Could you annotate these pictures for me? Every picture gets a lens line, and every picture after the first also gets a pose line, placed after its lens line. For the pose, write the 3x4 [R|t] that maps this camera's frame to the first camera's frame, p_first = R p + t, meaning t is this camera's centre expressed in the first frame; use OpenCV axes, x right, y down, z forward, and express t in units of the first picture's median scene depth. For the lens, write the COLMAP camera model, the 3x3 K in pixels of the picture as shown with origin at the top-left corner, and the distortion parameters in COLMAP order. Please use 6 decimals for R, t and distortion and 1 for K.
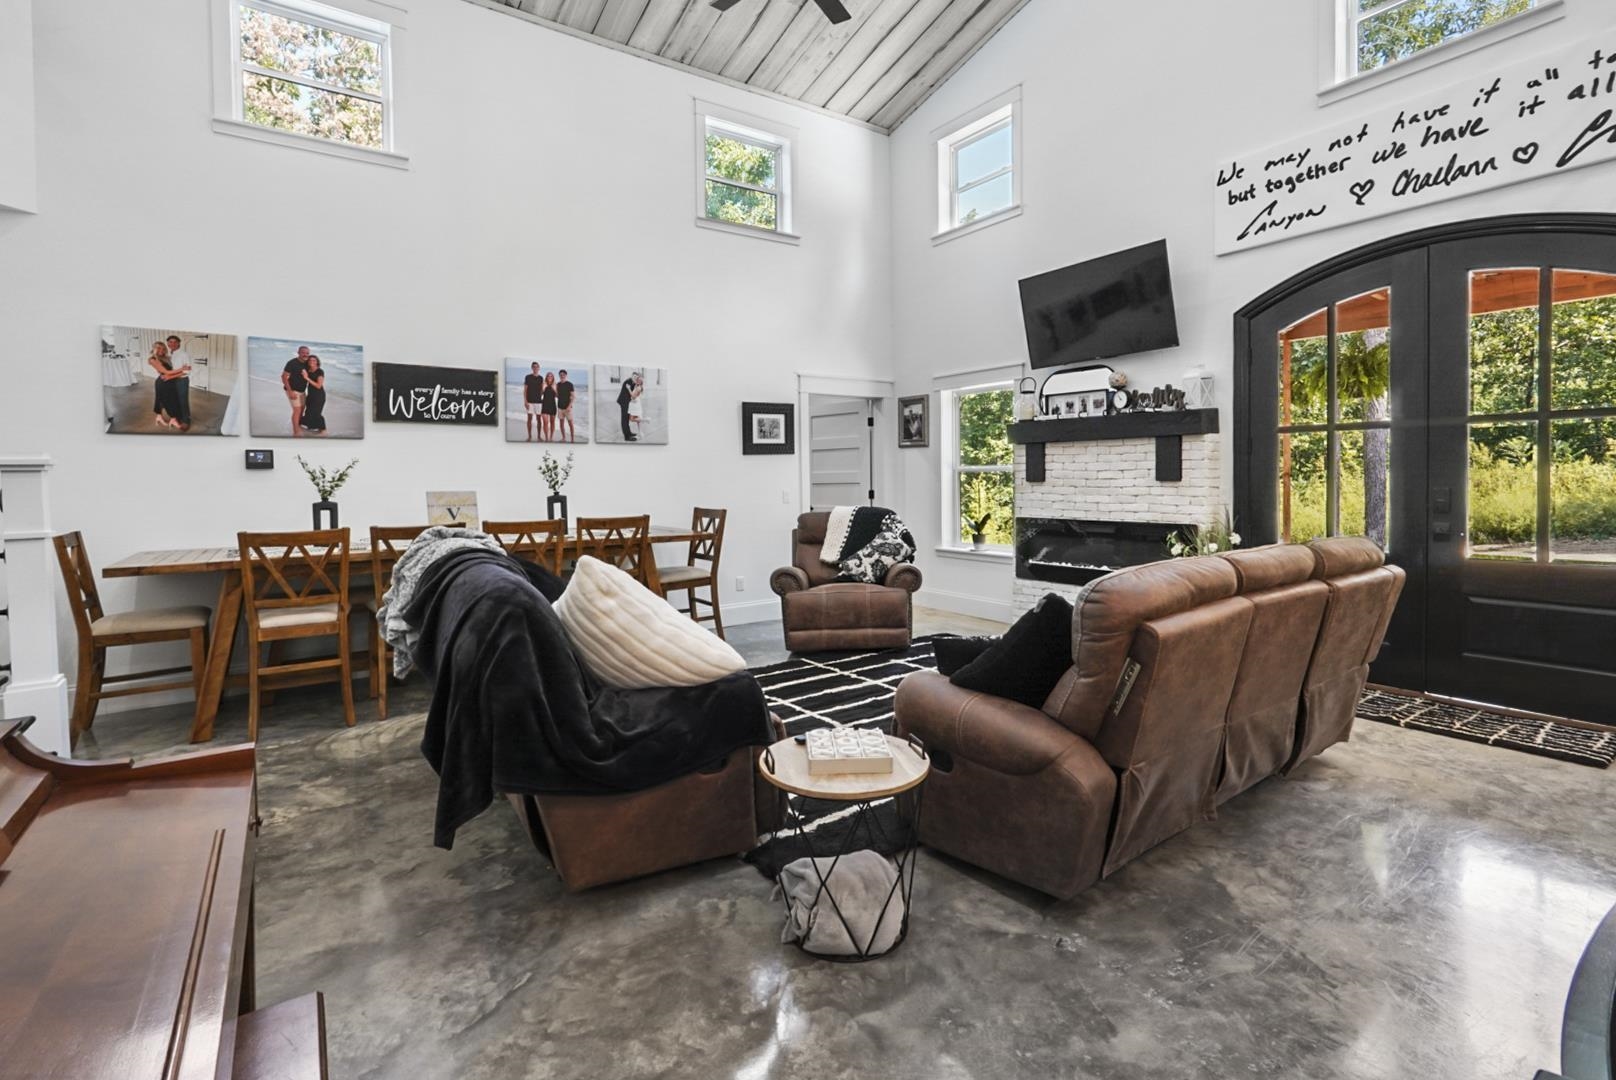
lens RADIAL K [[755.5, 0, 811.8], [0, 755.5, 492.5], [0, 0, 1]] dist [-0.024248, 0.011394]
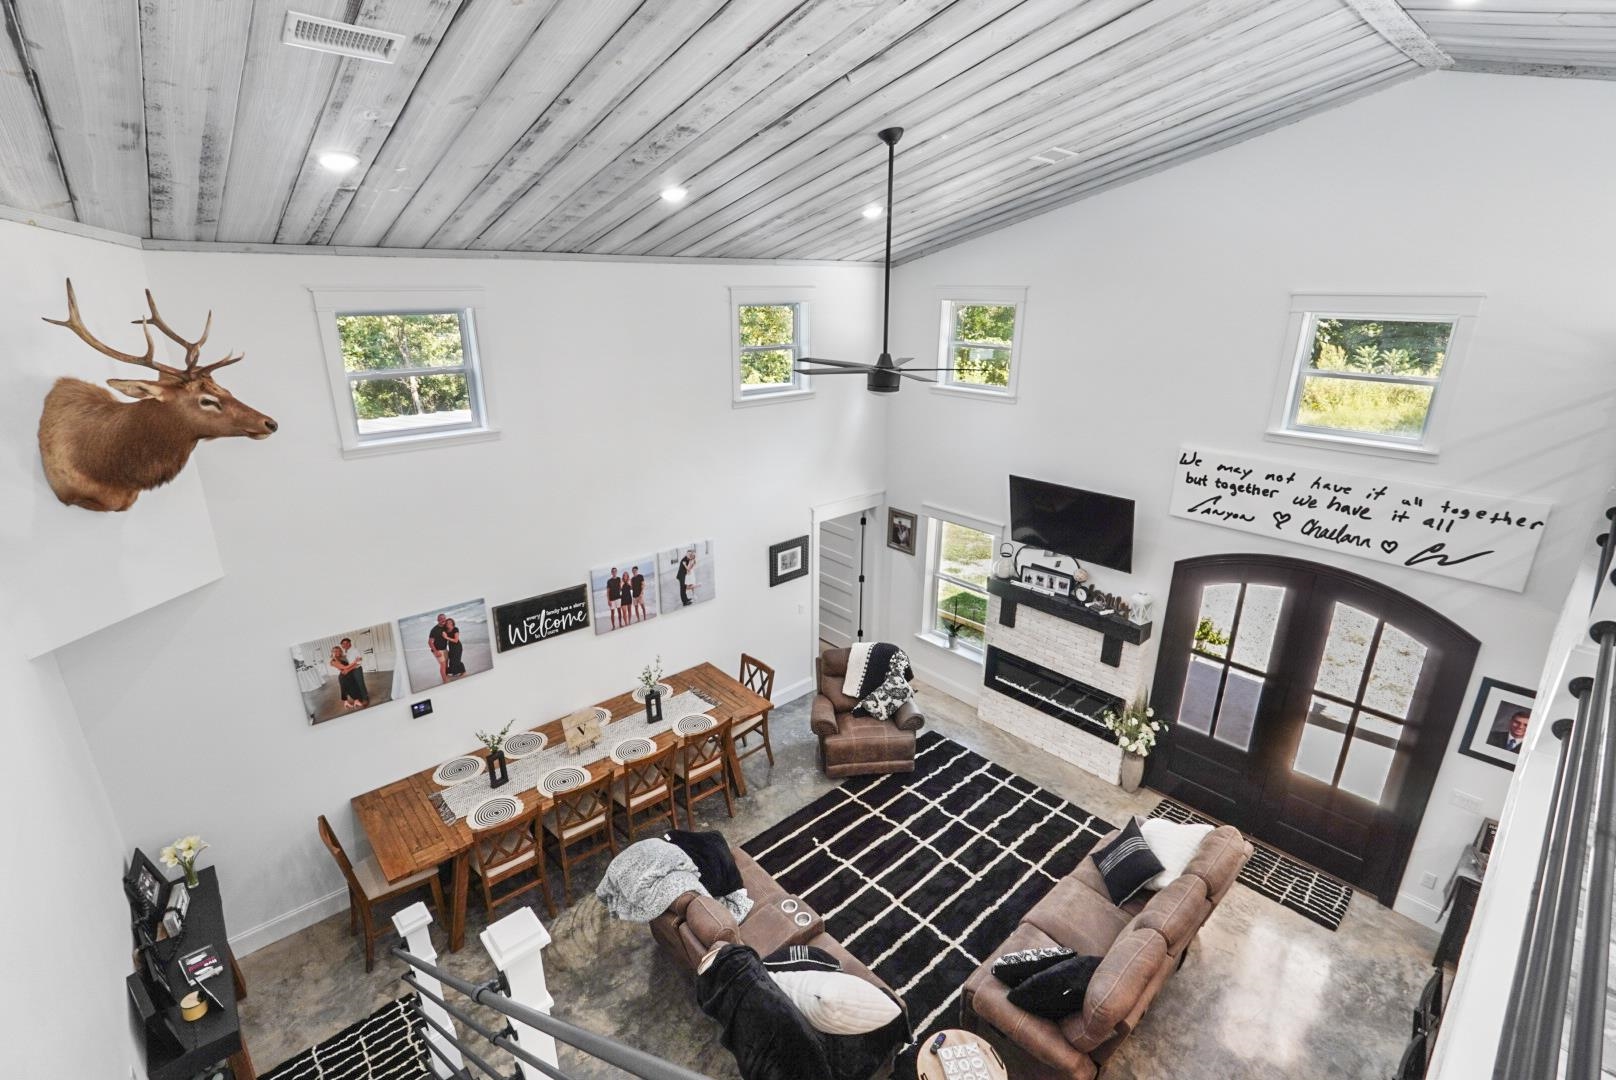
lens RADIAL K [[732.6, 0, 805.7], [0, 732.6, 529.7], [0, 0, 1]] dist [-0.030344, 0.011236]
pose [[0.992359, -0.023789, 0.121072, -0.231385], [-0.013014, 0.955585, 0.294430, -0.640966], [-0.122699, -0.293755, 0.947973, -0.118058]]
